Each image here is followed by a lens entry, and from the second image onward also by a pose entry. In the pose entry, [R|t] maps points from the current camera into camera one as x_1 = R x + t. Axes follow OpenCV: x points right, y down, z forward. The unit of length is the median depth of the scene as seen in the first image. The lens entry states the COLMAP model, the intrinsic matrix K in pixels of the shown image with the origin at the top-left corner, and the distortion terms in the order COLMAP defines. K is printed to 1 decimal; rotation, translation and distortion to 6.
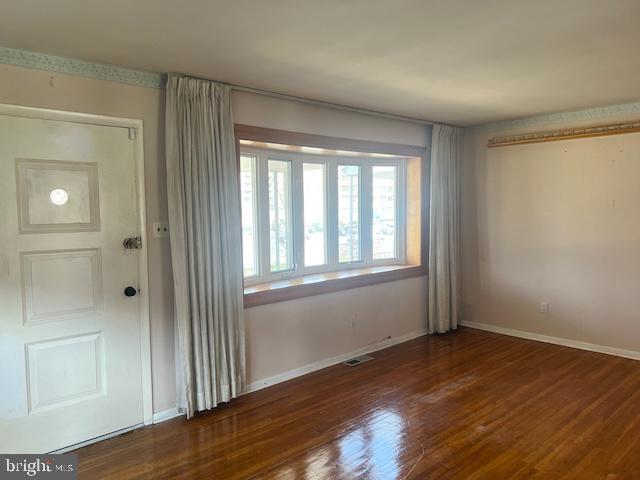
lens RADIAL K [[482.4, 0, 323.8], [0, 482.4, 241.1], [0, 0, 1]] dist [0.052146, -0.057620]
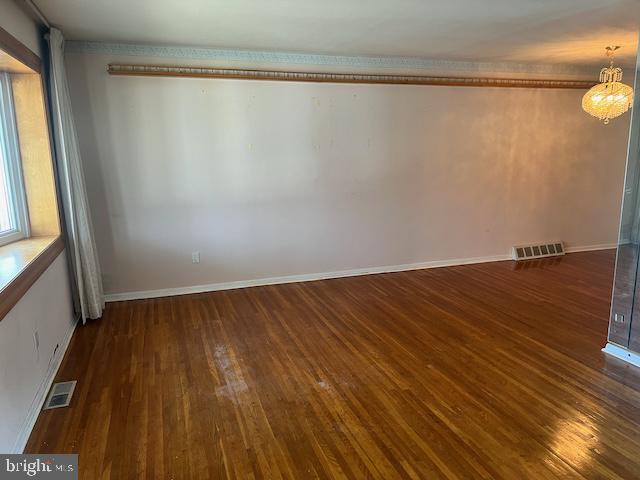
lens RADIAL K [[482.4, 0, 321.9], [0, 482.4, 243.4], [0, 0, 1]] dist [0.052146, -0.057620]
pose [[0.403843, -0.173591, 0.898208, -0.412491], [0.070770, 0.984818, 0.158510, -0.032764], [-0.912087, -0.000448, 0.409997, 0.524876]]
